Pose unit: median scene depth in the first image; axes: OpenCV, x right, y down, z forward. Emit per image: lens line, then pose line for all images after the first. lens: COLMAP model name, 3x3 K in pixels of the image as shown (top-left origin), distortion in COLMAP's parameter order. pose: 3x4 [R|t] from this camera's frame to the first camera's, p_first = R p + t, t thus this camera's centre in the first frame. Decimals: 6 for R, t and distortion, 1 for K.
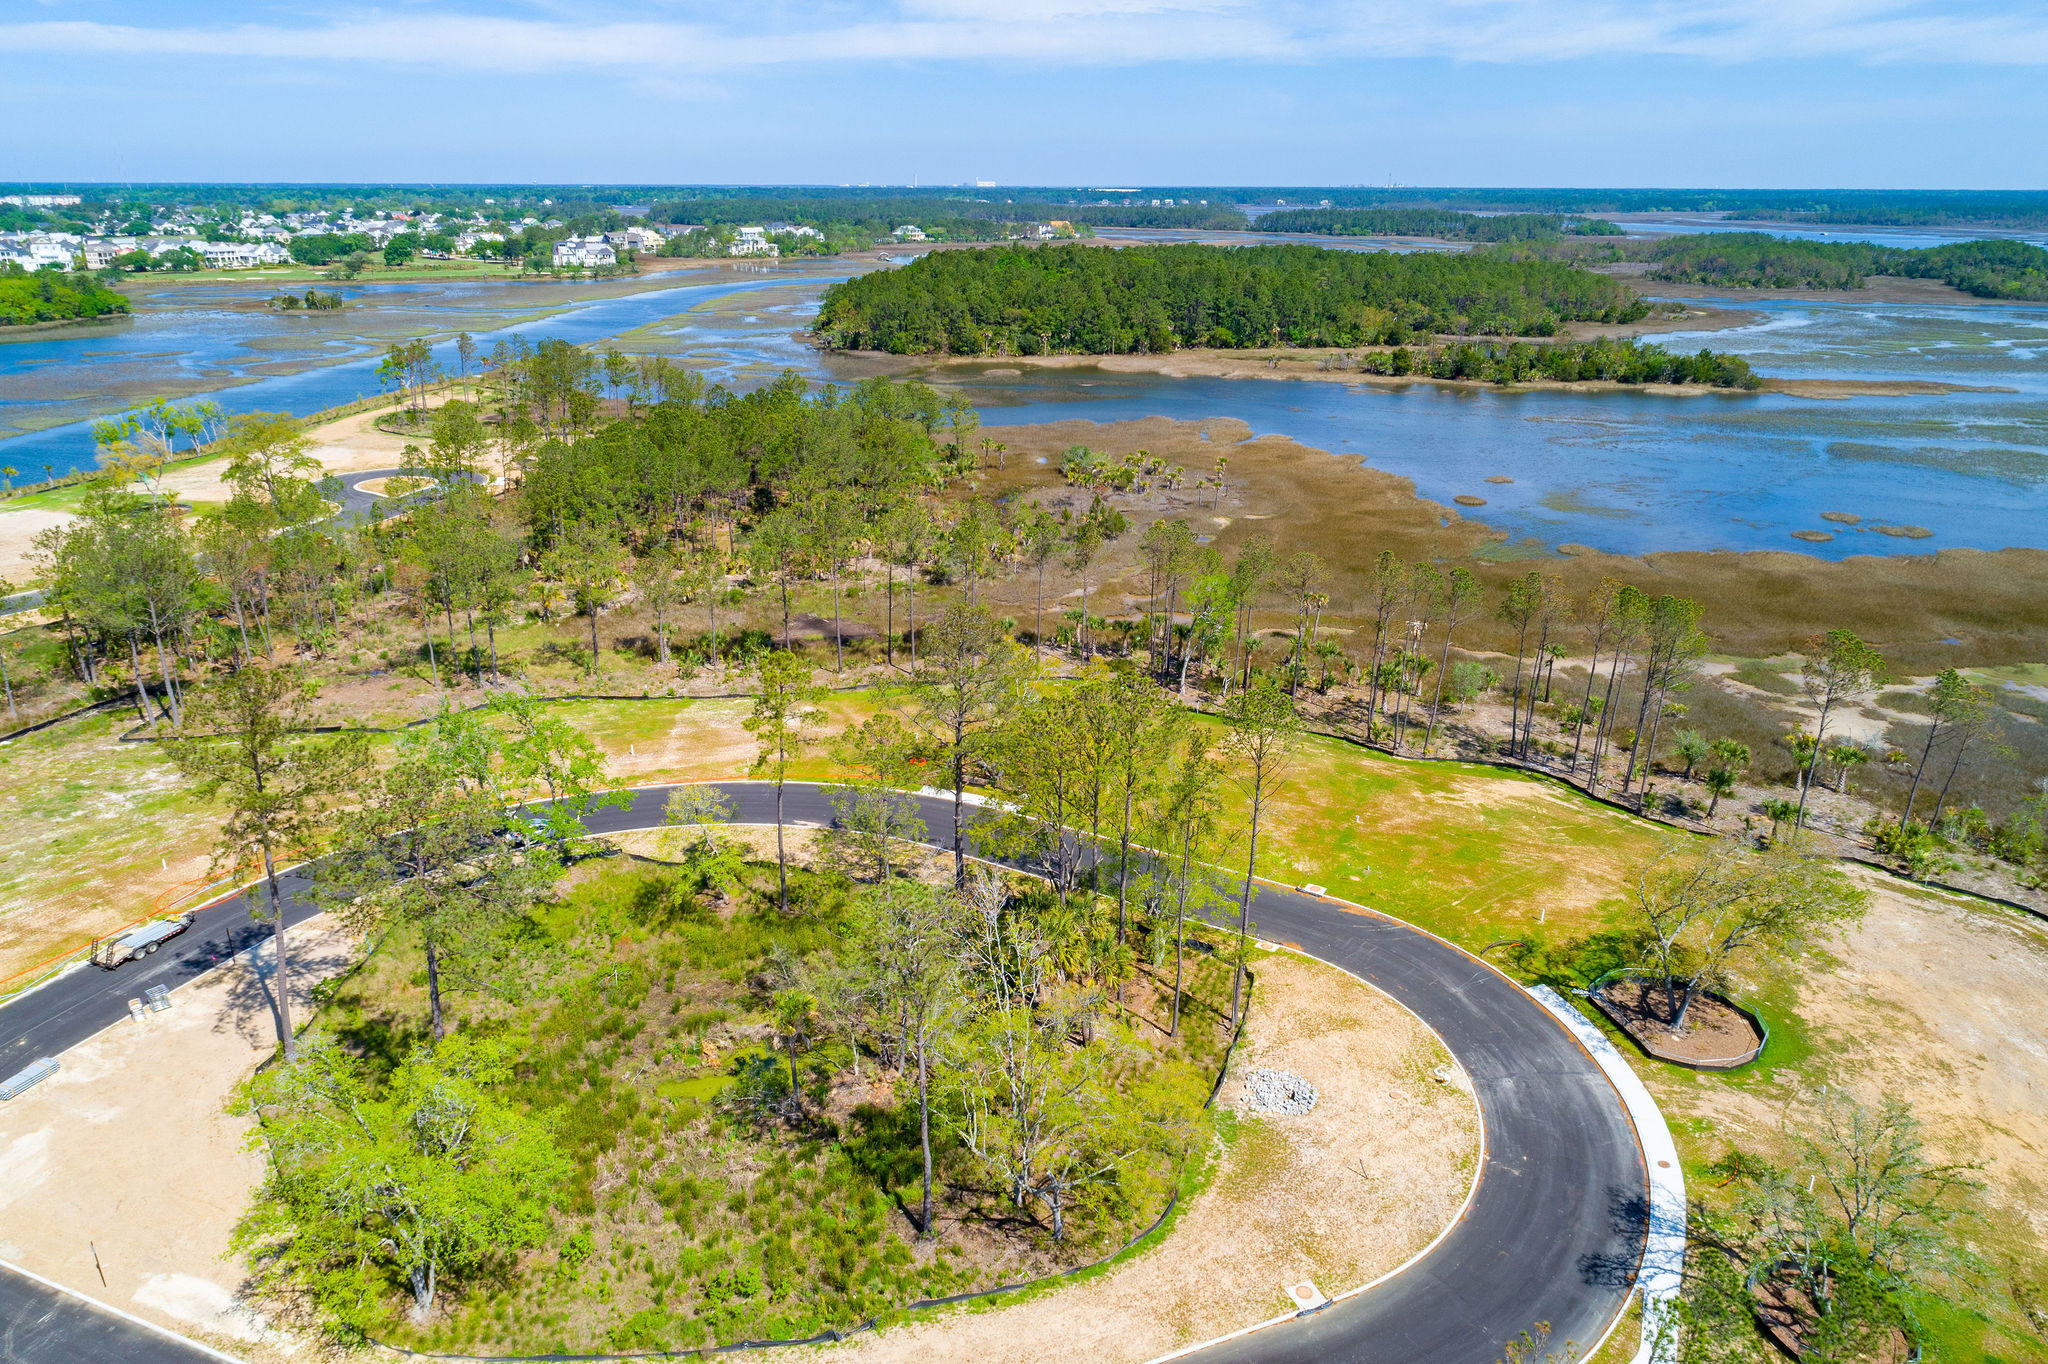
lens RADIAL K [[1378.3, 0, 1024.0], [0, 1378.3, 682.0], [0, 0, 1]] dist [-0.010050, 0.014322]
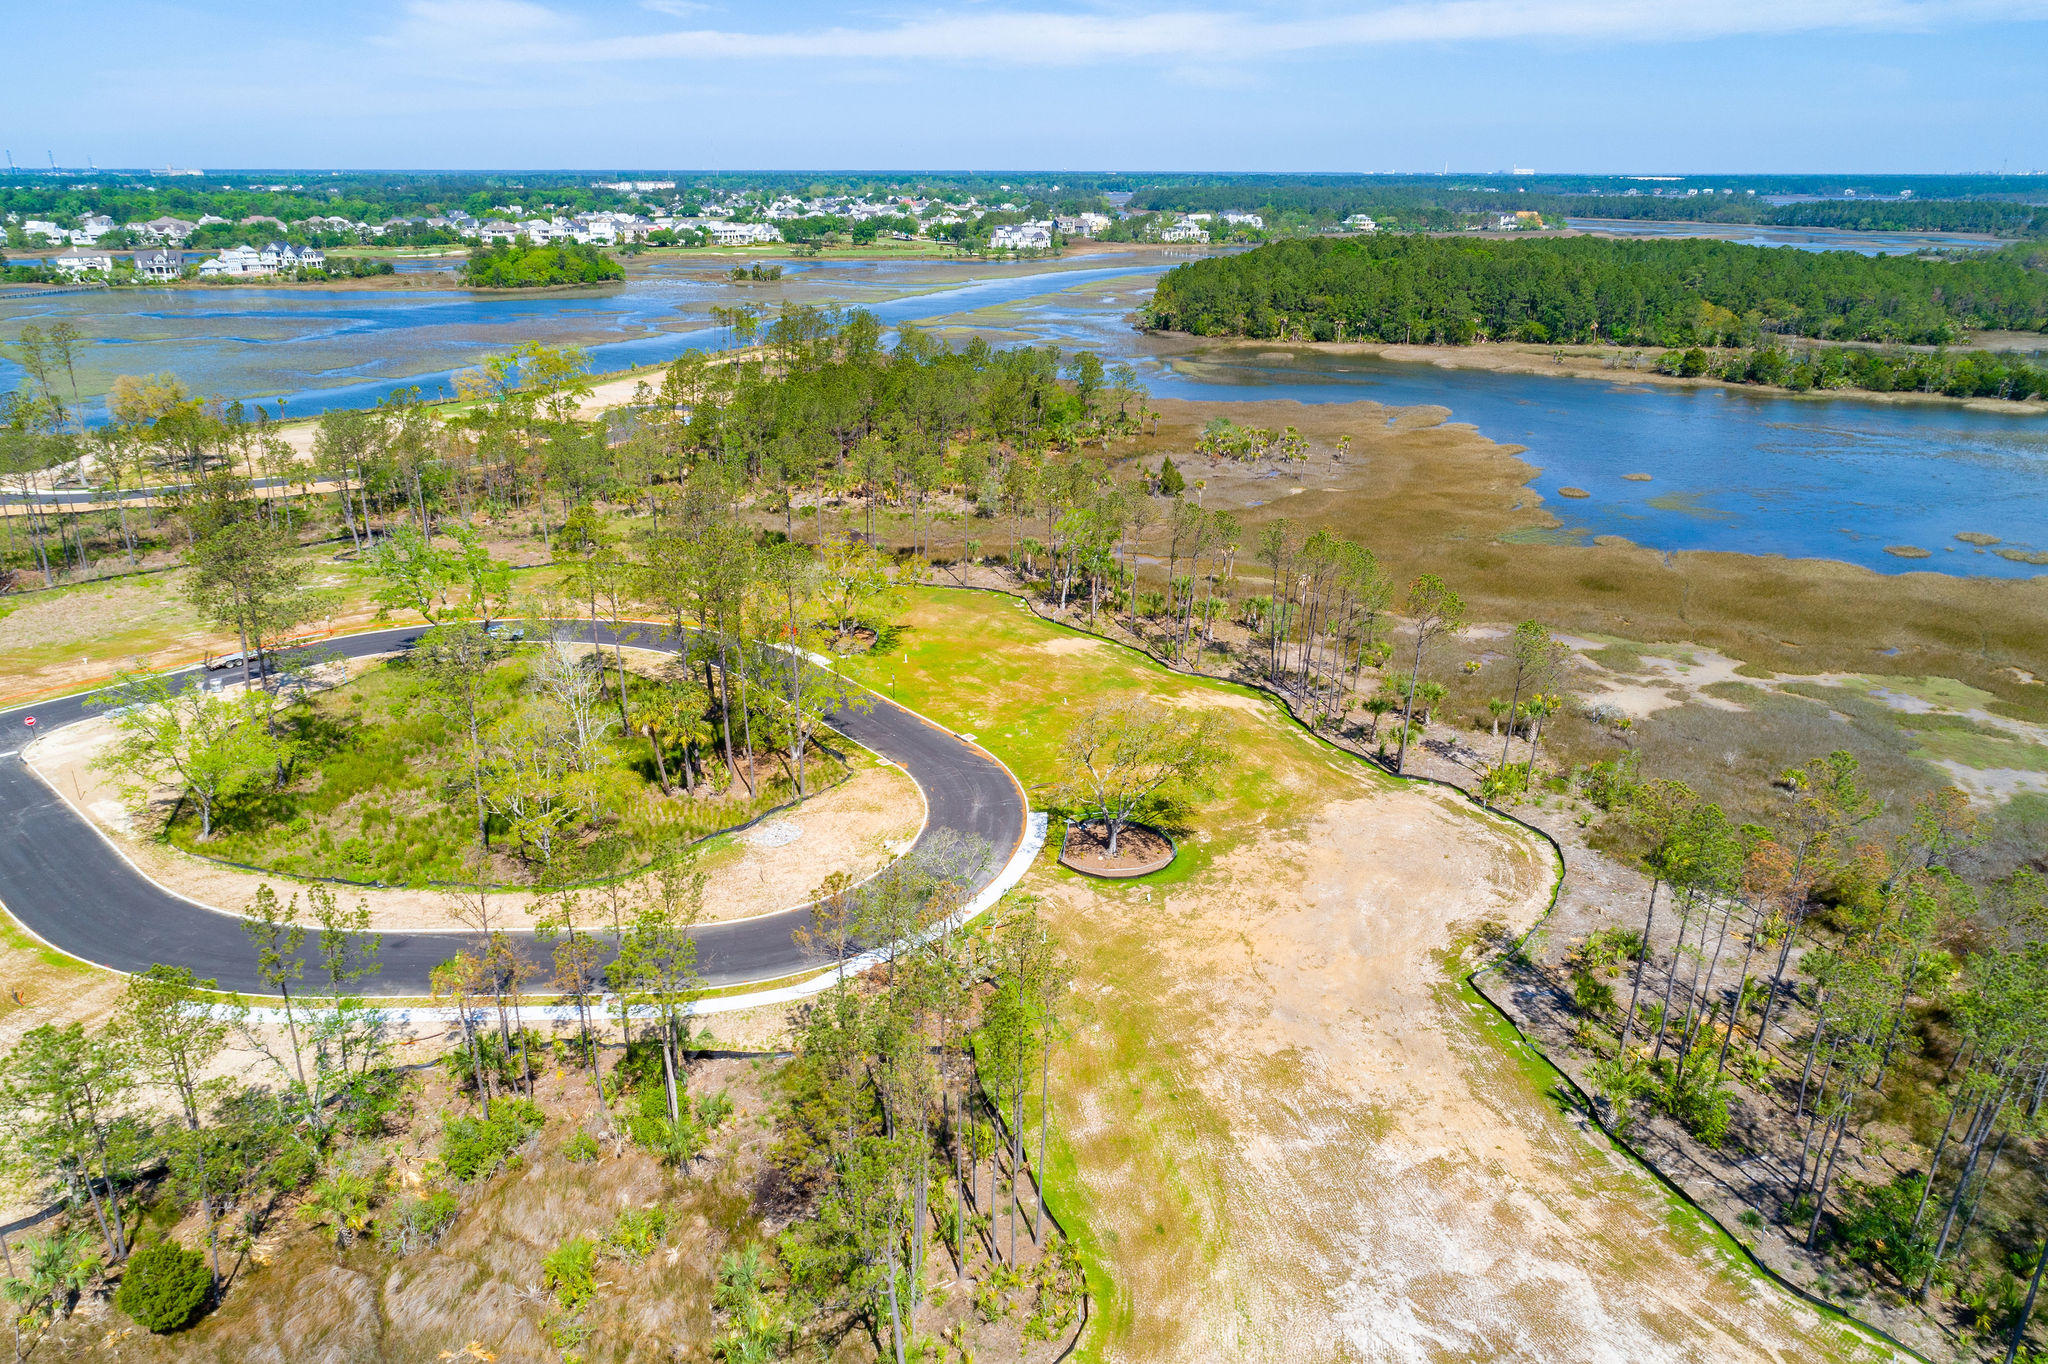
lens RADIAL K [[1378.3, 0, 1024.0], [0, 1378.3, 682.0], [0, 0, 1]] dist [-0.010050, 0.014322]
pose [[0.939683, 0.118950, -0.320697, 0.146561], [-0.116306, 0.992834, 0.027462, 0.012879], [0.321665, 0.011493, 0.946784, -0.042963]]
